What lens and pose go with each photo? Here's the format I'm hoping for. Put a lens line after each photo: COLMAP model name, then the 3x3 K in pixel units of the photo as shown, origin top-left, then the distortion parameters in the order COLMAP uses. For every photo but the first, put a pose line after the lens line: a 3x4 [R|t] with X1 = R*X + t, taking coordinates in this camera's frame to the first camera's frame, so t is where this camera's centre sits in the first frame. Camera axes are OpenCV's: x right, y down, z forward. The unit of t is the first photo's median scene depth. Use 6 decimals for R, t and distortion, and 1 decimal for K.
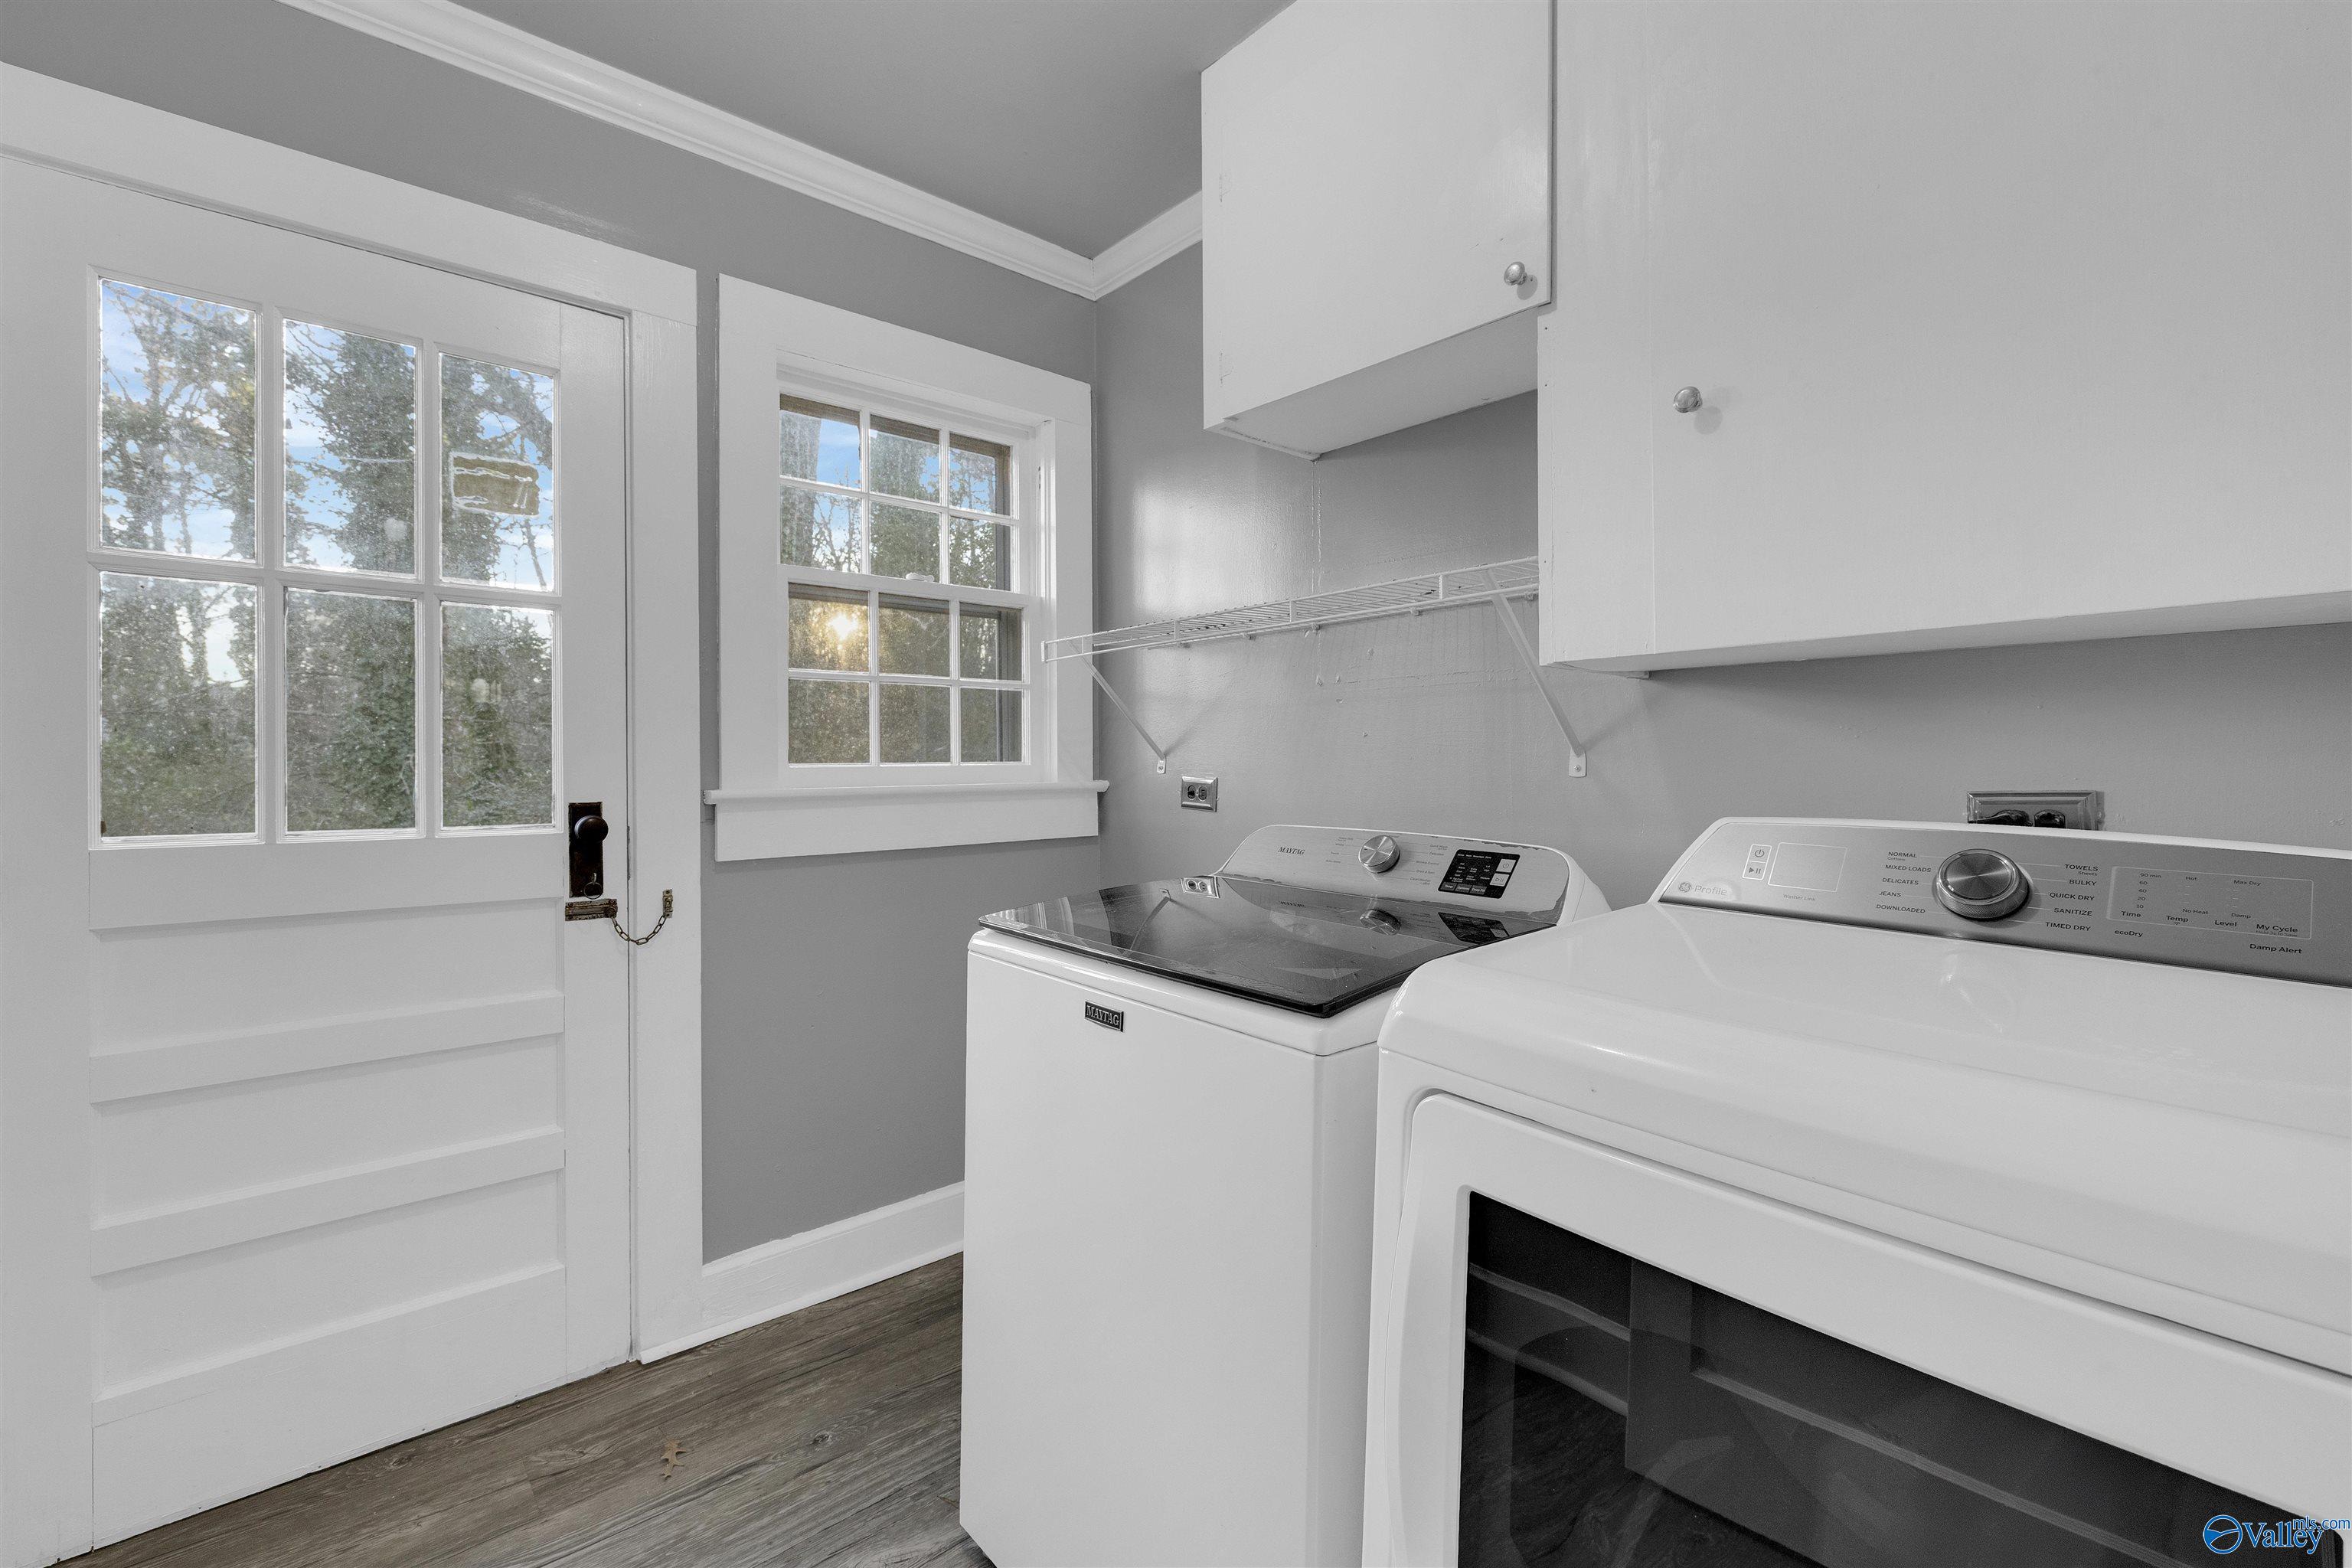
lens RADIAL K [[996.4, 0, 1184.6], [0, 996.4, 759.3], [0, 0, 1]] dist [0.002113, 0.000251]
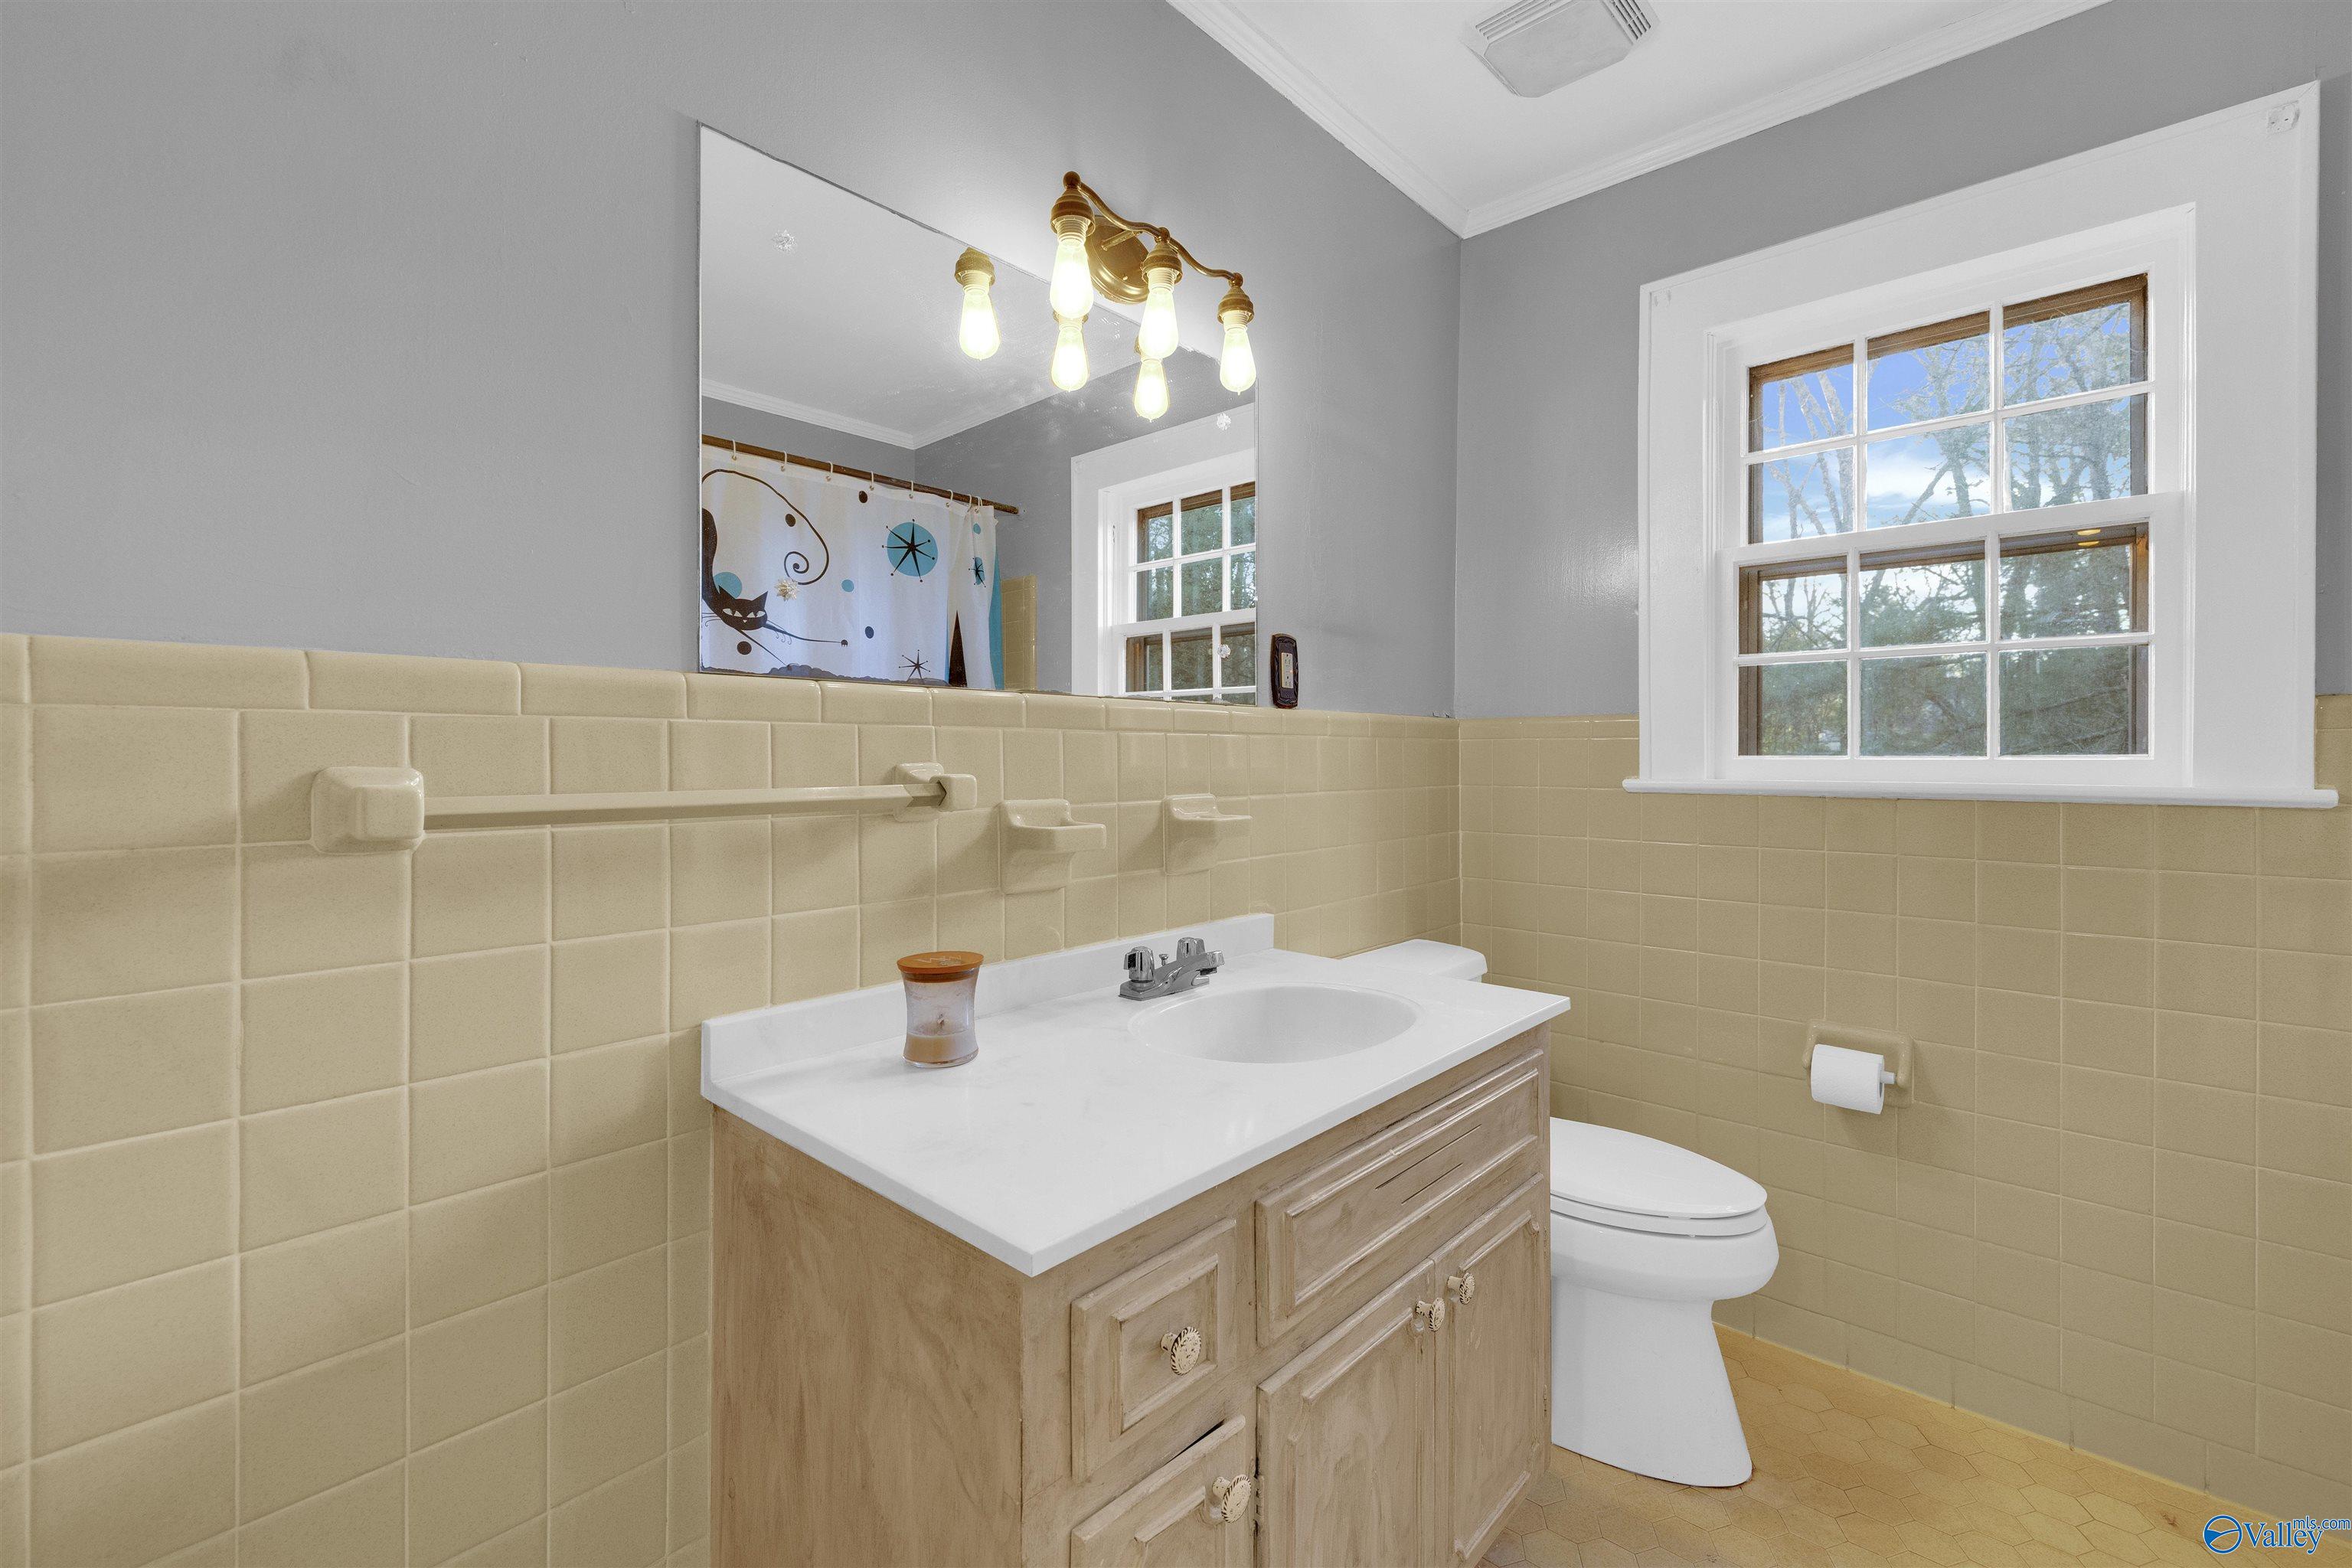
lens RADIAL K [[996.4, 0, 1184.6], [0, 996.4, 759.3], [0, 0, 1]] dist [0.002113, 0.000251]
pose [[0.130138, 0.007334, -0.991469, 0.425160], [-0.004468, 0.999967, 0.006810, 0.002838], [0.991486, 0.003544, 0.130167, 0.311817]]
